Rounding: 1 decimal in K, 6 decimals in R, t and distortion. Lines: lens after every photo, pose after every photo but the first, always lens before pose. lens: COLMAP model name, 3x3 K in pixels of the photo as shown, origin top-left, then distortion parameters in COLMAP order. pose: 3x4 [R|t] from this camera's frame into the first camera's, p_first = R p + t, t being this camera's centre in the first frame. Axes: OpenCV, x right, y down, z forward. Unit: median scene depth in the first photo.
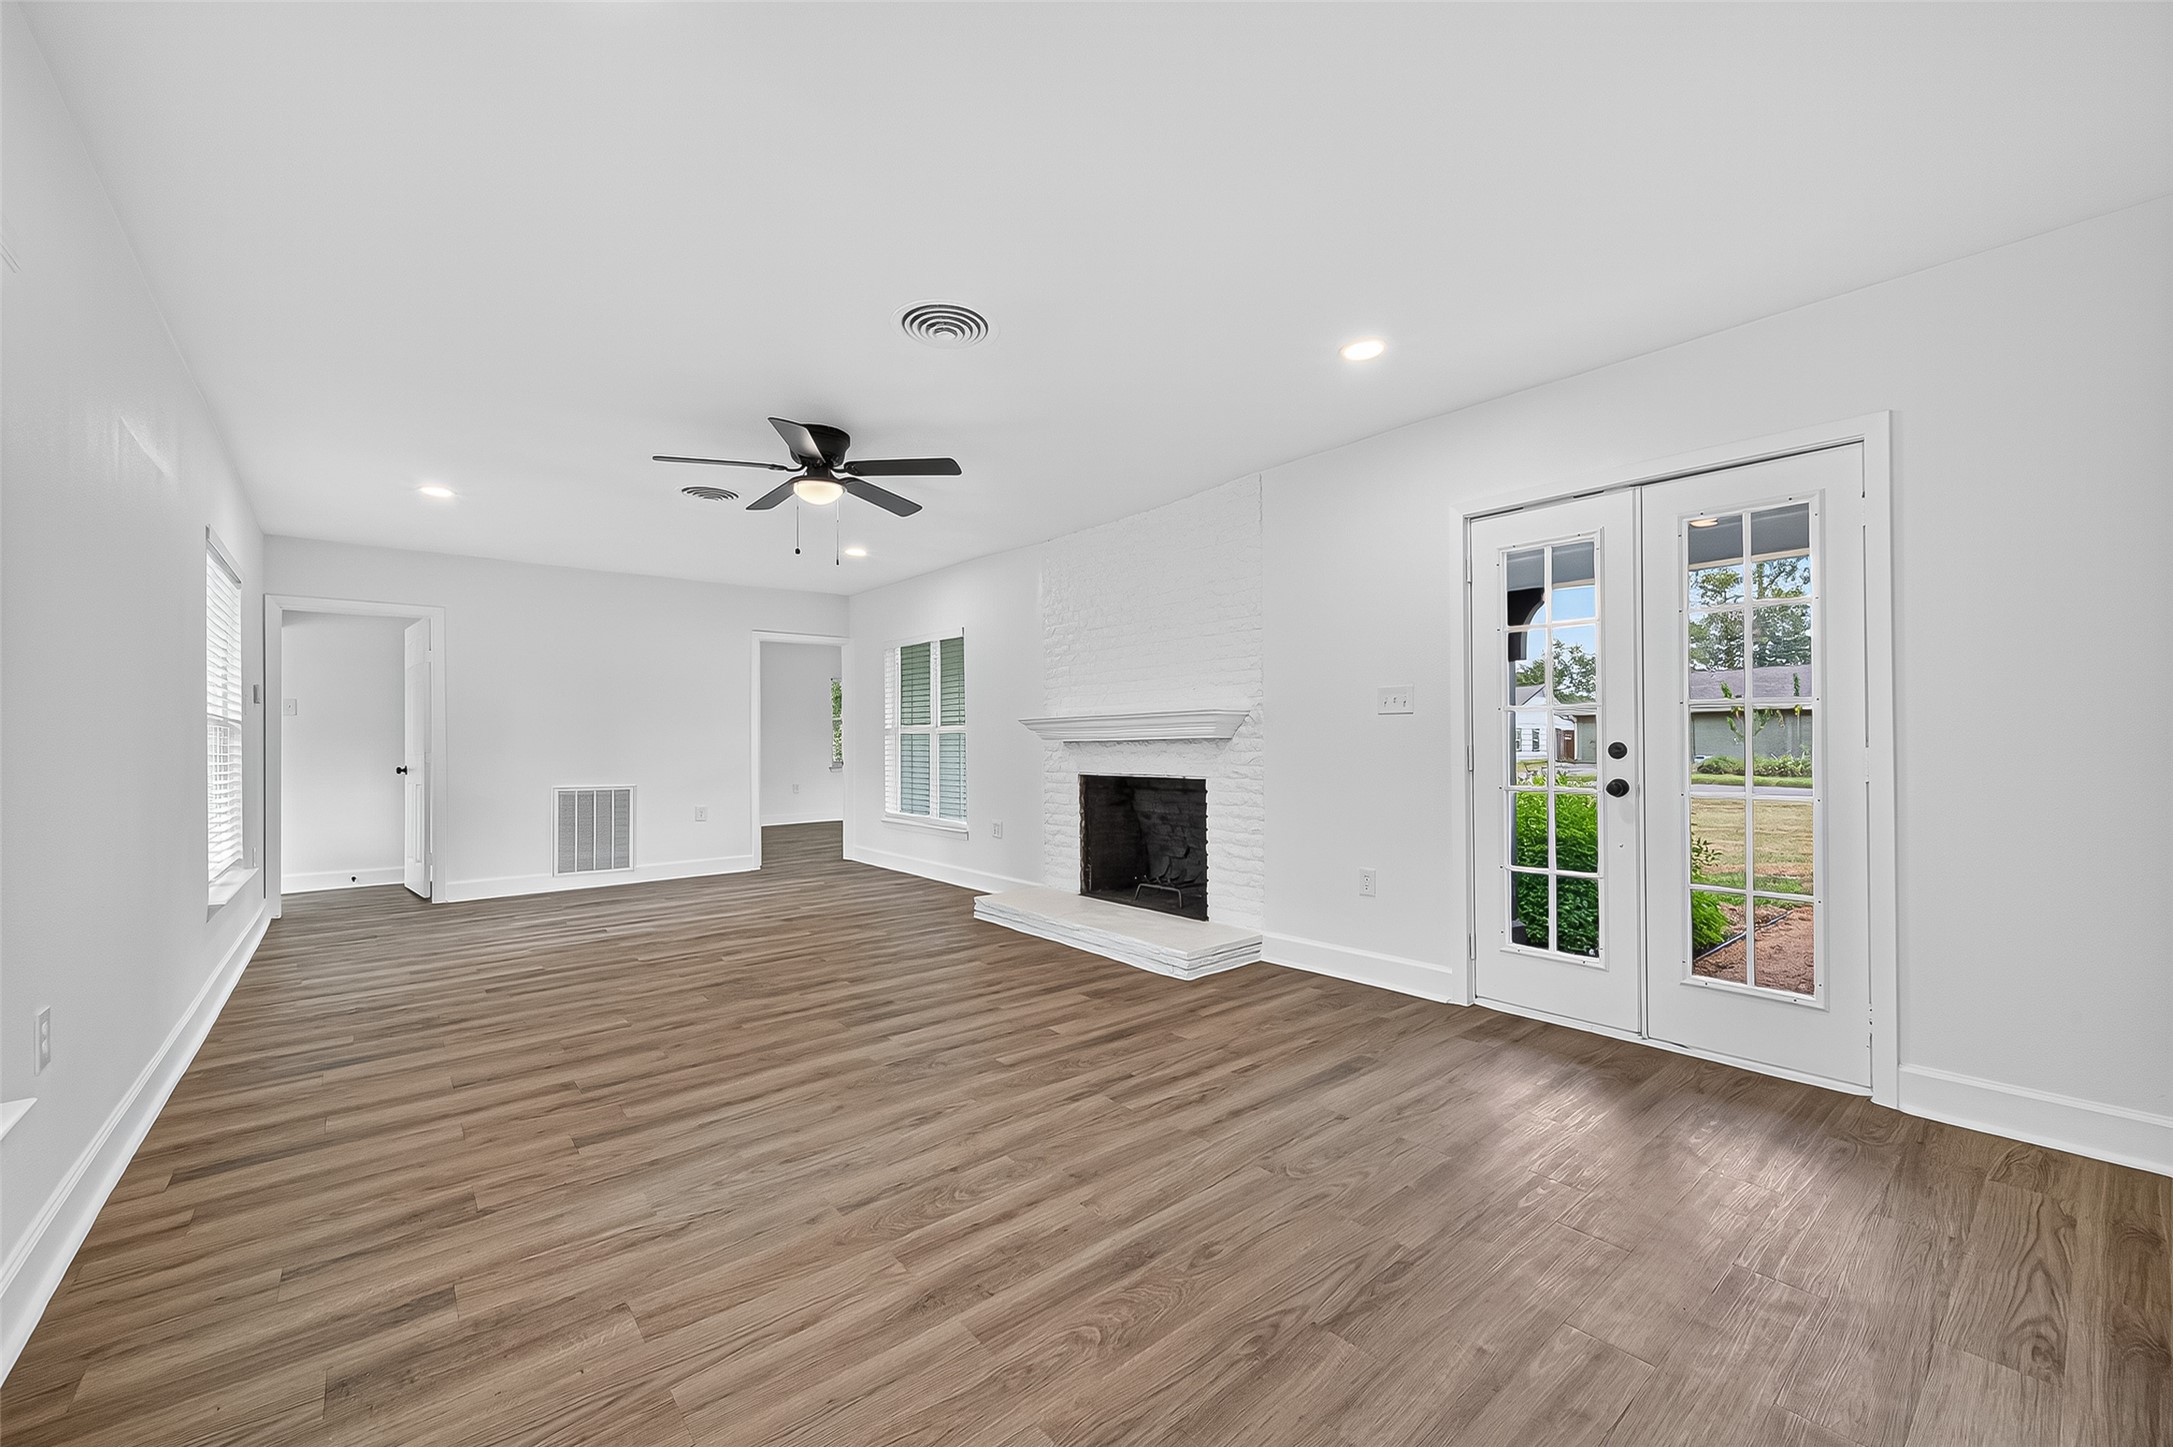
lens RADIAL K [[878.0, 0, 1086.5], [0, 878.0, 723.5], [0, 0, 1]] dist [0.012370, -0.000077]
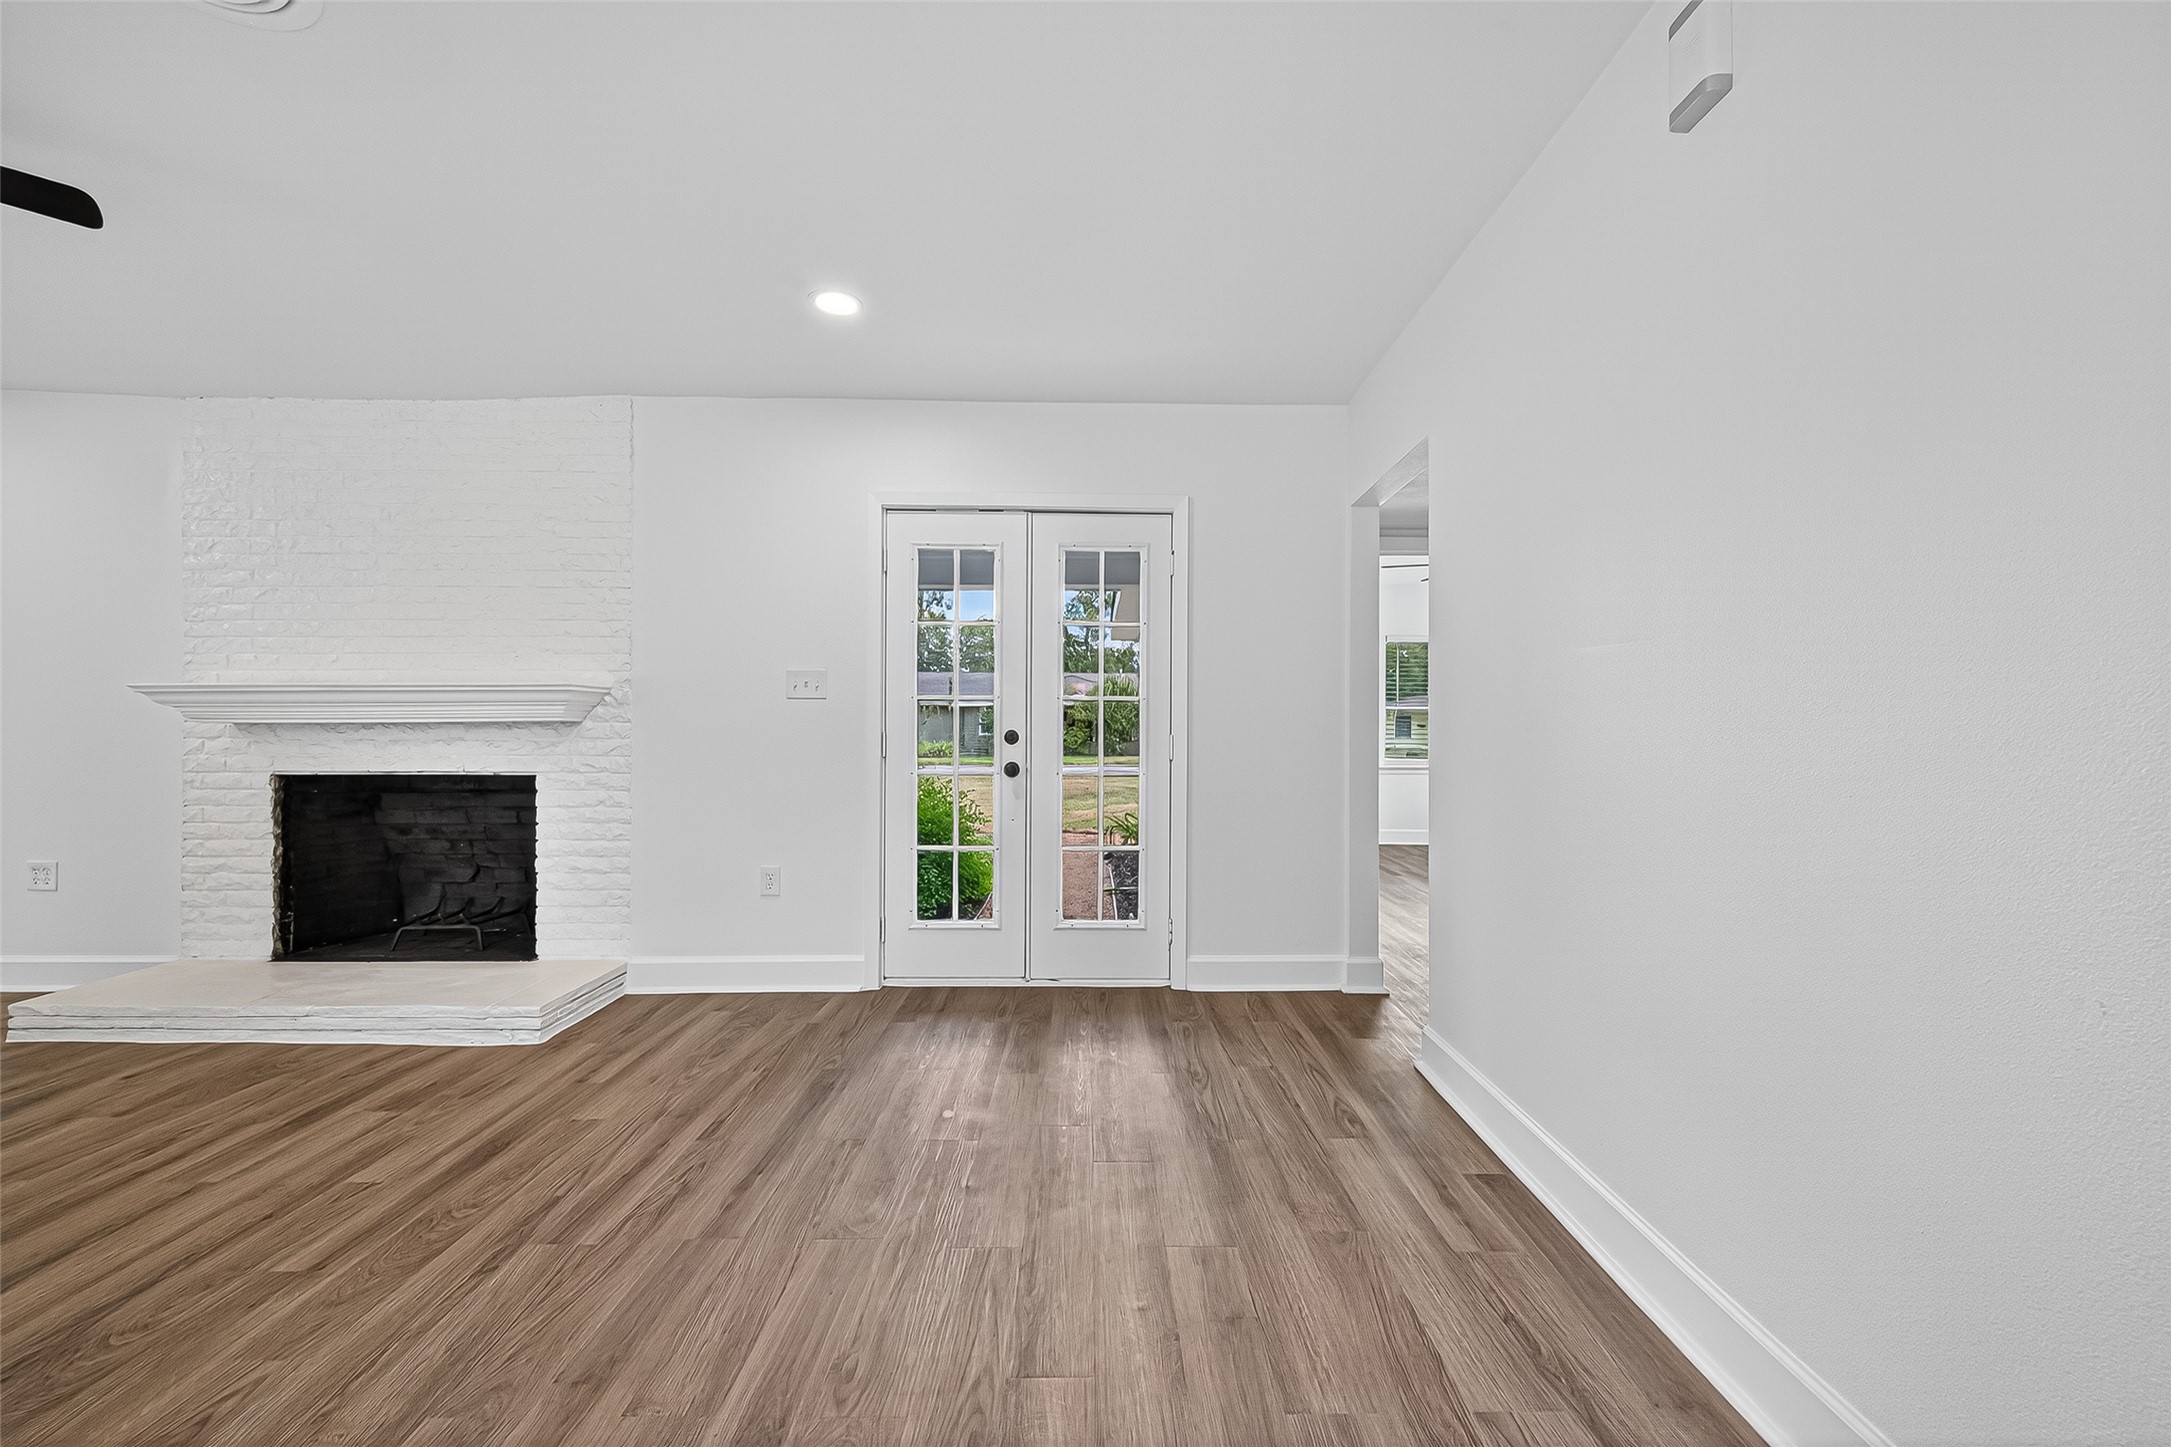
lens RADIAL K [[849.2, 0, 1095.4], [0, 849.2, 729.7], [0, 0, 1]] dist [0.009879, -0.002657]
pose [[0.622294, 0.008002, 0.782743, -0.177426], [-0.024463, 0.999658, 0.009229, 0.006511], [-0.782401, -0.024891, 0.622277, 0.199267]]
